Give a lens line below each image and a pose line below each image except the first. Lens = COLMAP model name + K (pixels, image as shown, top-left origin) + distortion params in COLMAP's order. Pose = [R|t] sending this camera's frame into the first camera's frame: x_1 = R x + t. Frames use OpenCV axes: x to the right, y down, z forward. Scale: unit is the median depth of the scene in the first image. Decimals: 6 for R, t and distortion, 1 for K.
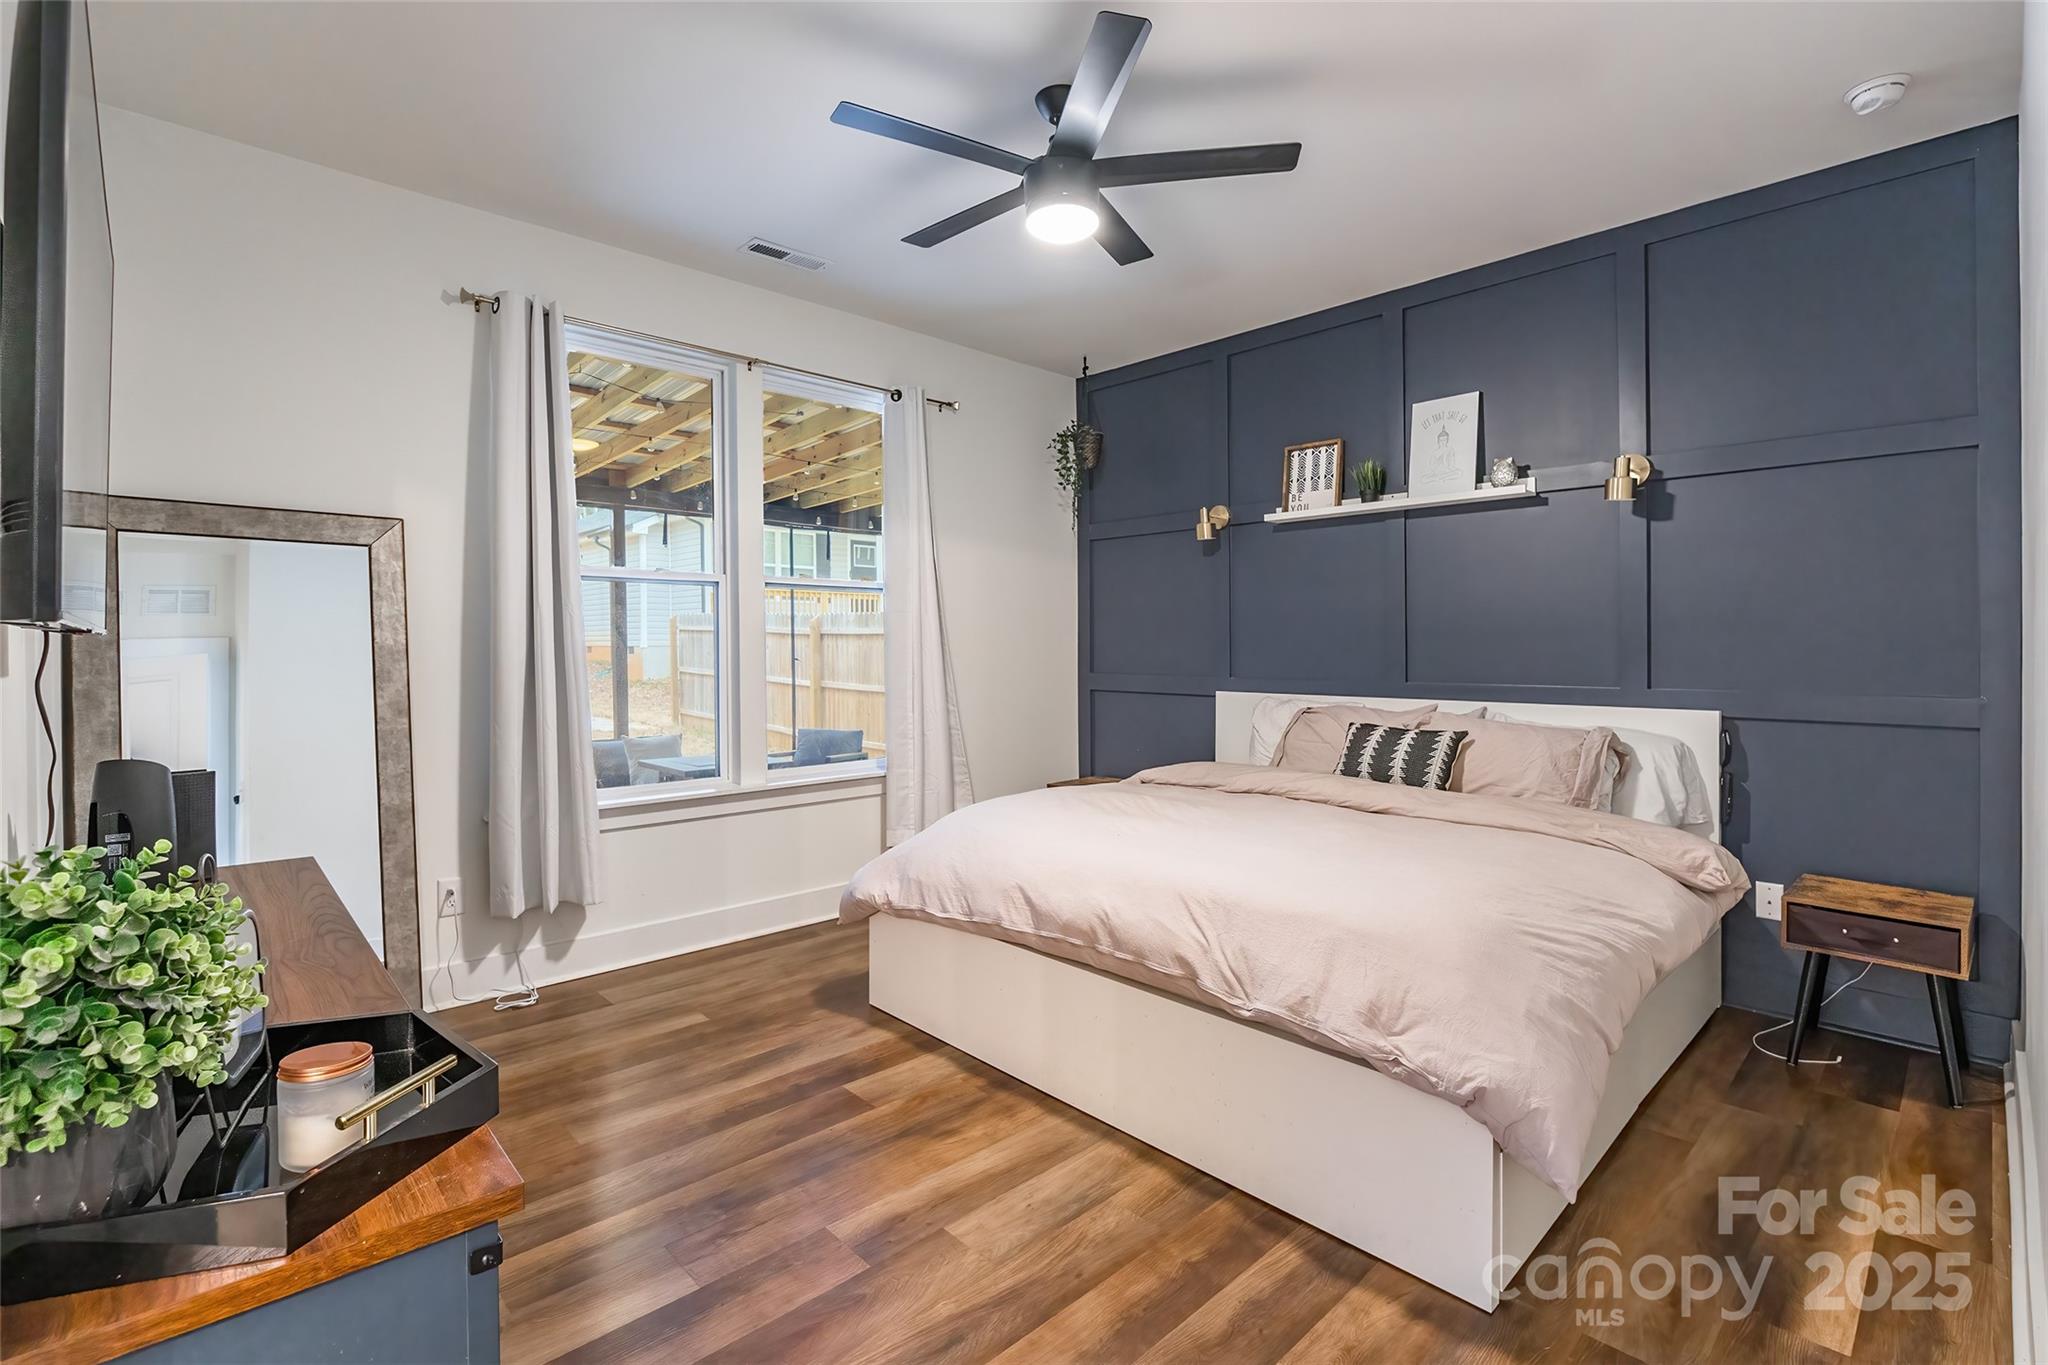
lens RADIAL K [[923.6, 0, 1015.2], [0, 923.6, 658.5], [0, 0, 1]] dist [-0.014897, 0.000269]
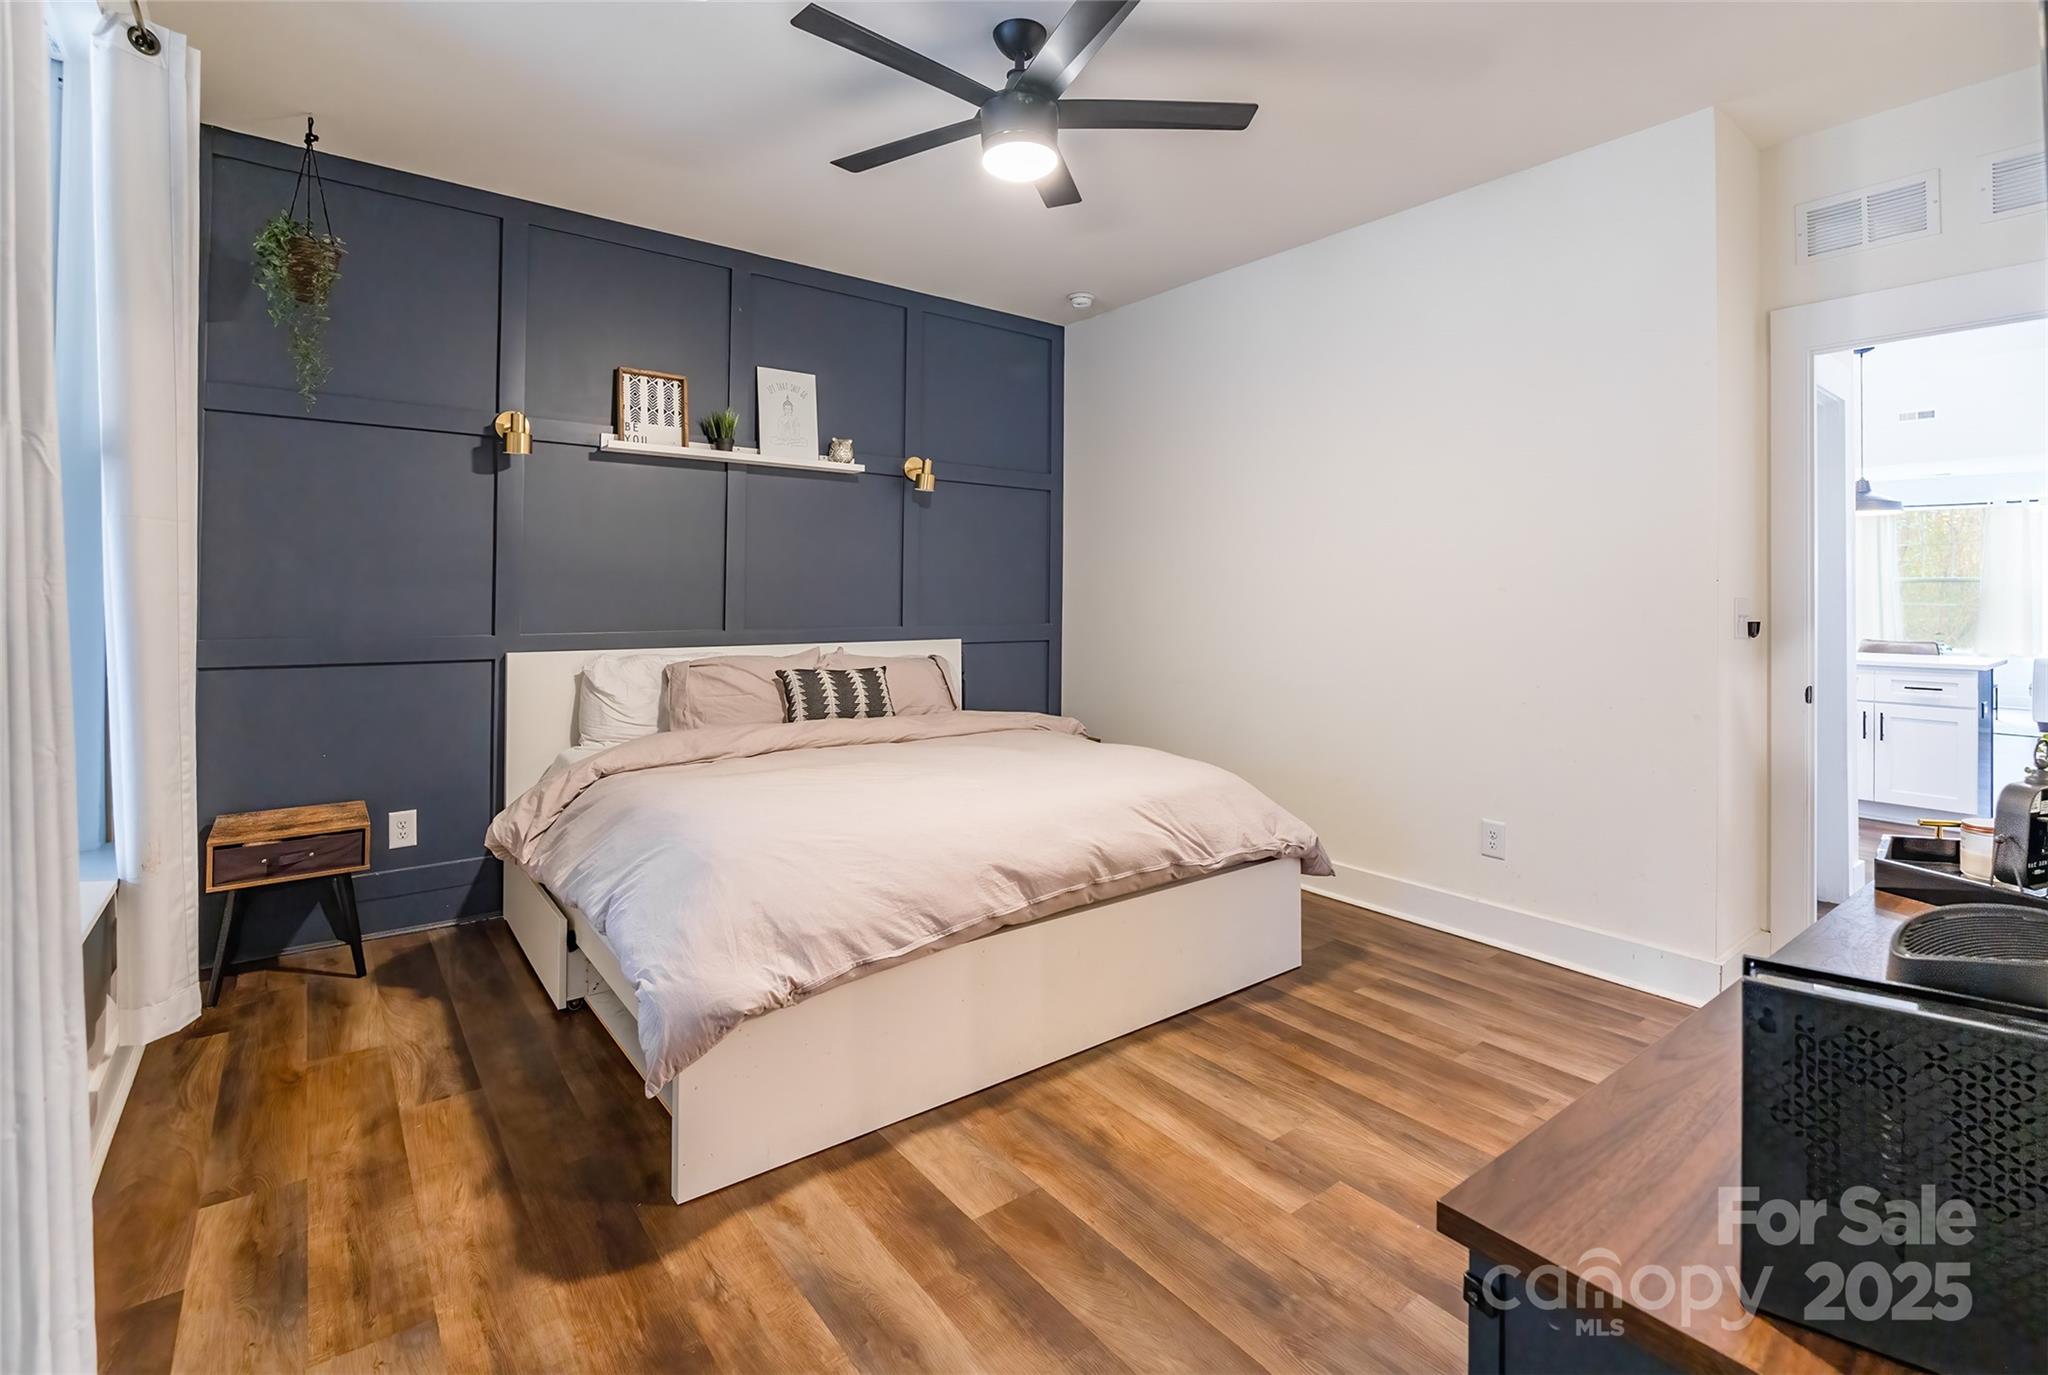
lens RADIAL K [[935.2, 0, 1027.0], [0, 935.2, 575.2], [0, 0, 1]] dist [-0.003225, 0.000072]
pose [[0.092652, 0.019723, 0.995503, -0.921680], [0.005308, 0.999780, -0.020302, -0.018568], [-0.995684, 0.007165, 0.092527, 0.897252]]
